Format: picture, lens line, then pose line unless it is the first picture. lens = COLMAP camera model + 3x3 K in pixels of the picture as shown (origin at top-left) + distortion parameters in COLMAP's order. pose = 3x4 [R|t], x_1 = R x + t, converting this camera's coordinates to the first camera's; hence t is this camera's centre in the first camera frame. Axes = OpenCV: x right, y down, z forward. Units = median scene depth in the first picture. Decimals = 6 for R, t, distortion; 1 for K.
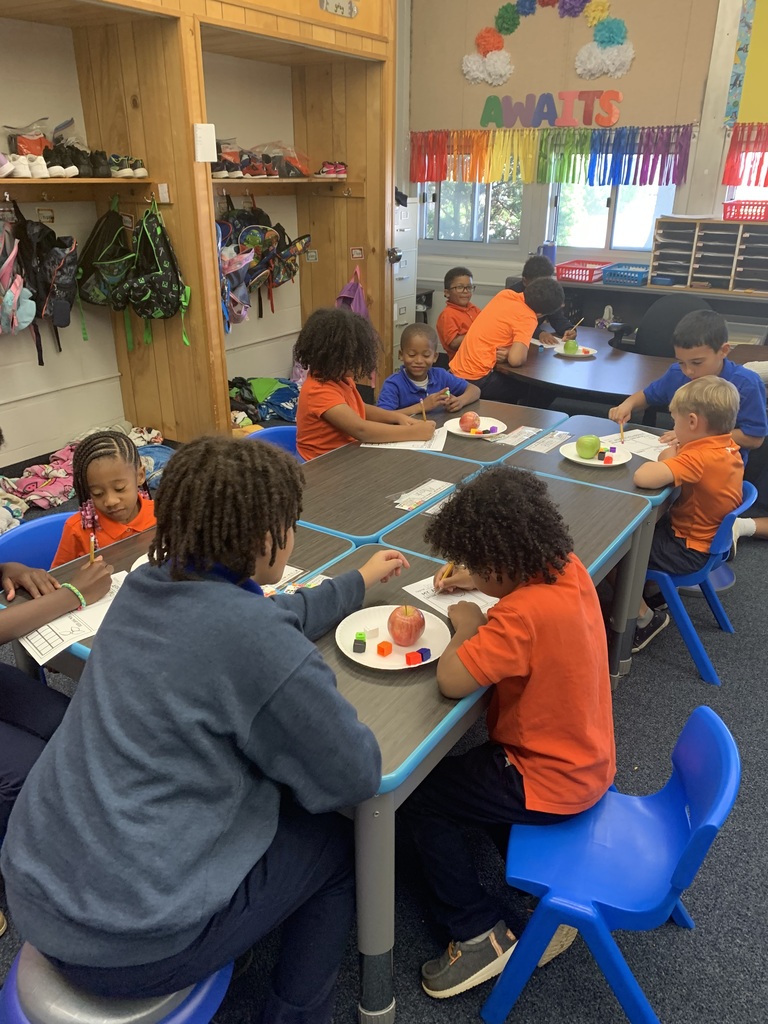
lens RADIAL K [[791.3, 0, 388.6], [0, 791.3, 510.1], [0, 0, 1]] dist [0.002659, 0.016134]
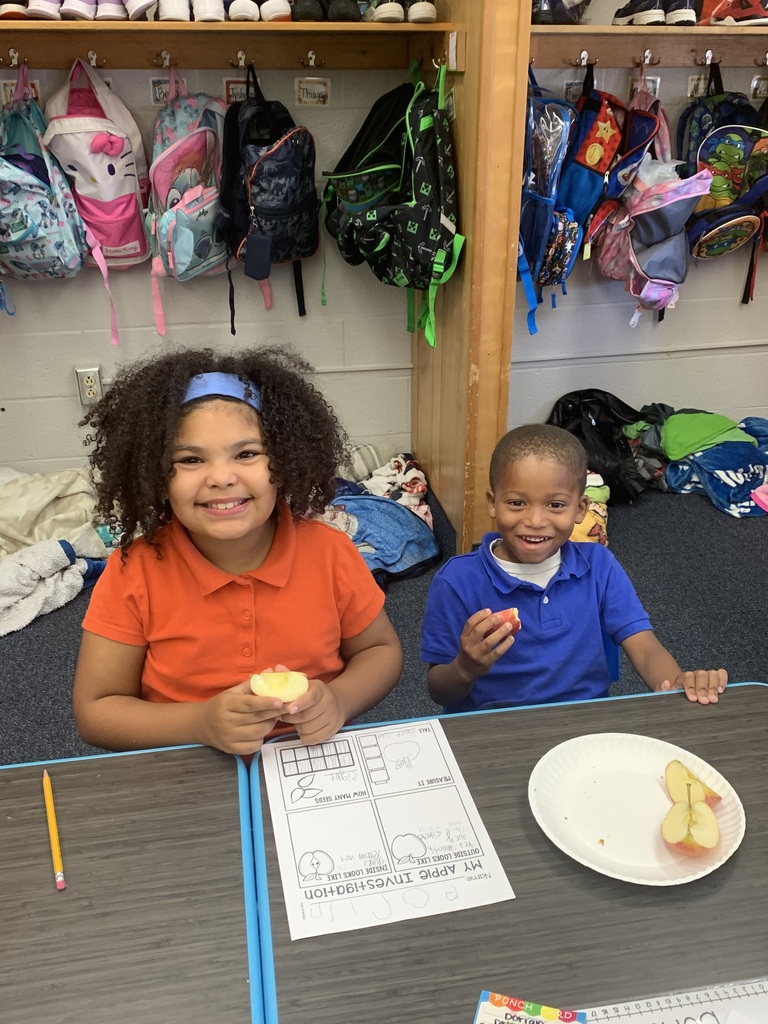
lens RADIAL K [[957.1, 0, 389.7], [0, 957.1, 506.6], [0, 0, 1]] dist [0.016370, 0.000000]
pose [[0.698612, 0.303929, -0.647740, 0.143770], [-0.279952, 0.949235, 0.143457, -0.156119], [0.658459, 0.081115, 0.748233, 0.420165]]
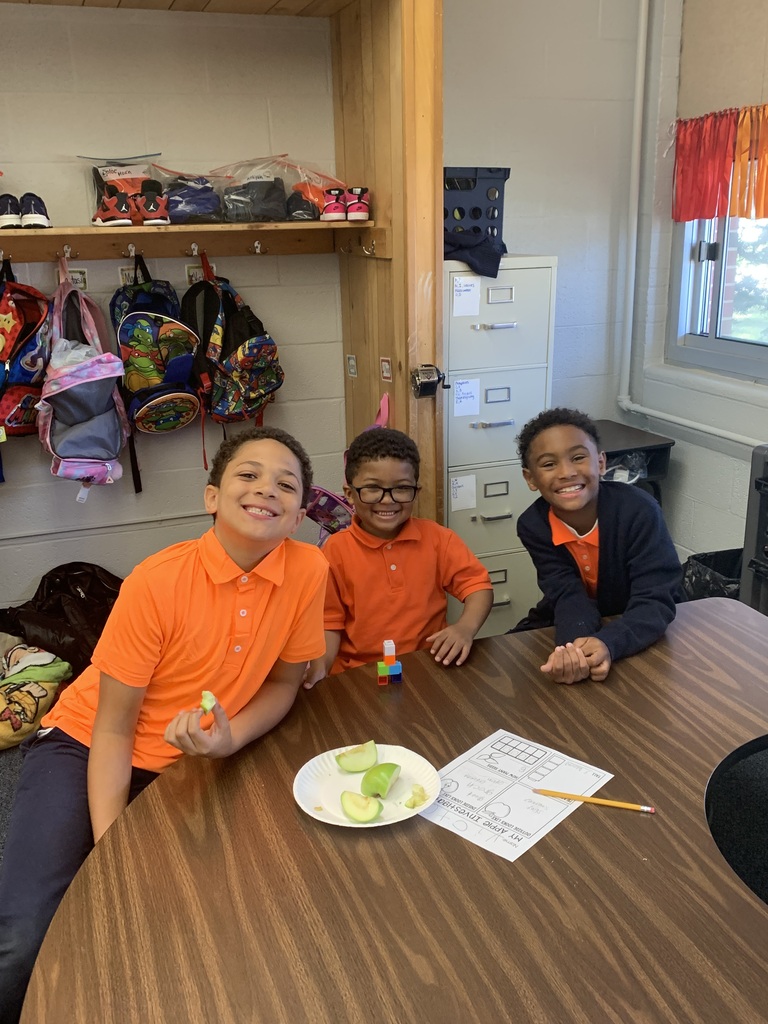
lens RADIAL K [[957.1, 0, 375.4], [0, 957.1, 515.3], [0, 0, 1]] dist [0.016370, 0.000000]
pose [[0.784348, 0.166406, -0.597585, 0.355380], [-0.220134, 0.975315, -0.017341, -0.249403], [0.579948, 0.145150, 0.801618, 0.595758]]
